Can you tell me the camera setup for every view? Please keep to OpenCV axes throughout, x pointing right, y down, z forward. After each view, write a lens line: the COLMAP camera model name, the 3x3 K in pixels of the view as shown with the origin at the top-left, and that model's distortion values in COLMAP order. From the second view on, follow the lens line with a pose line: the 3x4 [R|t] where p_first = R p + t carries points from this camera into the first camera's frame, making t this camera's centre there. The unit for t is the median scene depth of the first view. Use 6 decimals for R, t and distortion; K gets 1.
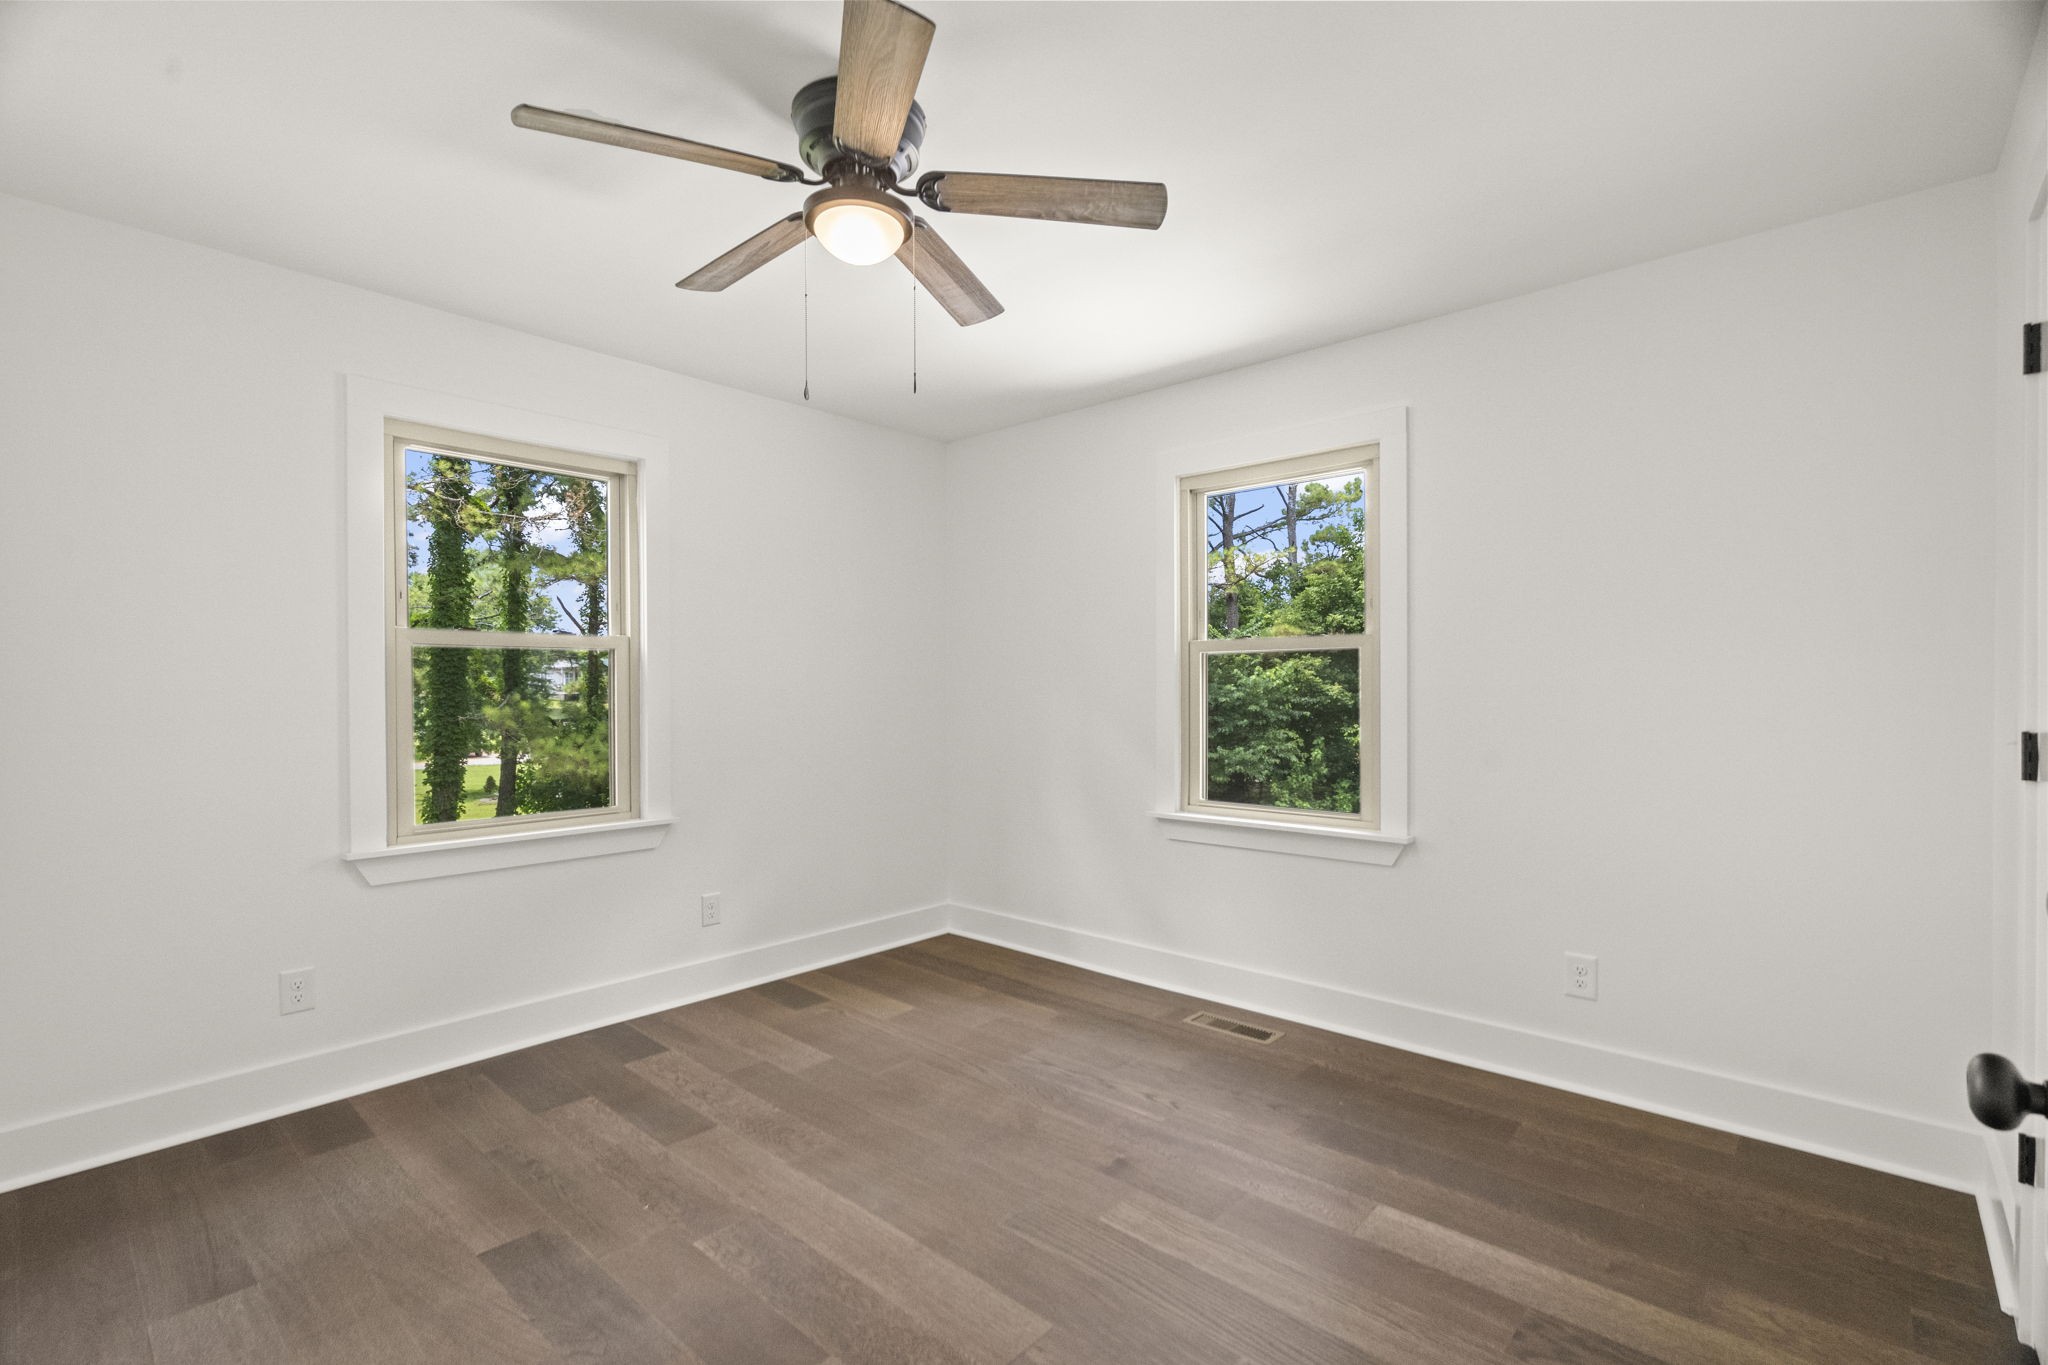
lens RADIAL K [[918.2, 0, 1028.6], [0, 918.2, 676.6], [0, 0, 1]] dist [0.002609, -0.000382]
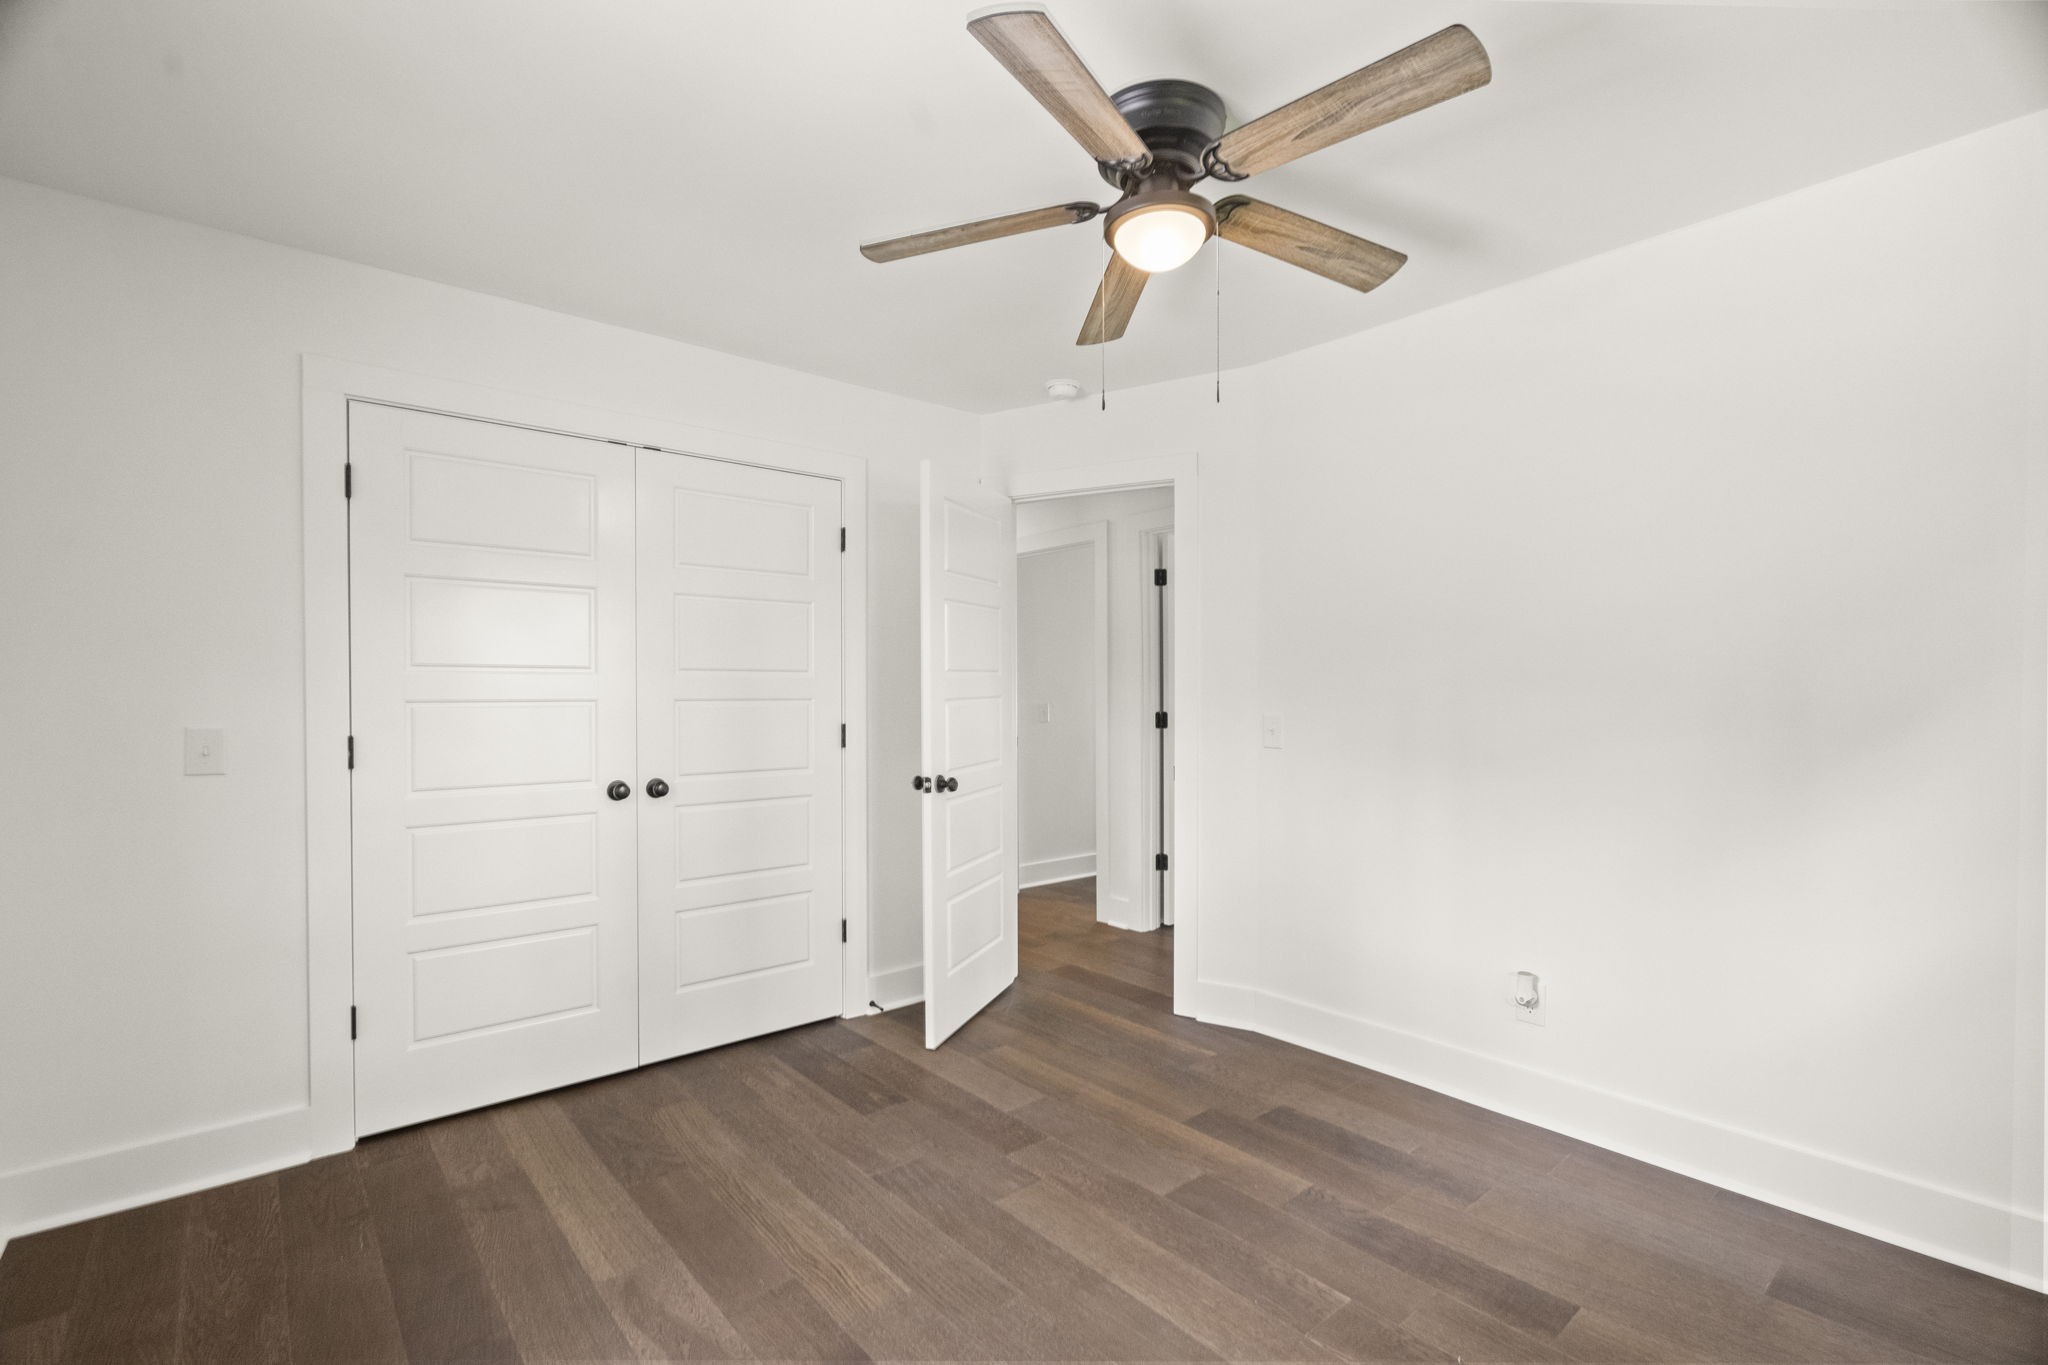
lens RADIAL K [[918.2, 0, 1024.3], [0, 918.2, 684.5], [0, 0, 1]] dist [0.002609, -0.000382]
pose [[-0.990675, 0.009188, 0.135939, -0.176086], [0.008076, 0.999929, -0.008727, -0.000827], [-0.136010, -0.007548, -0.990679, 2.046566]]
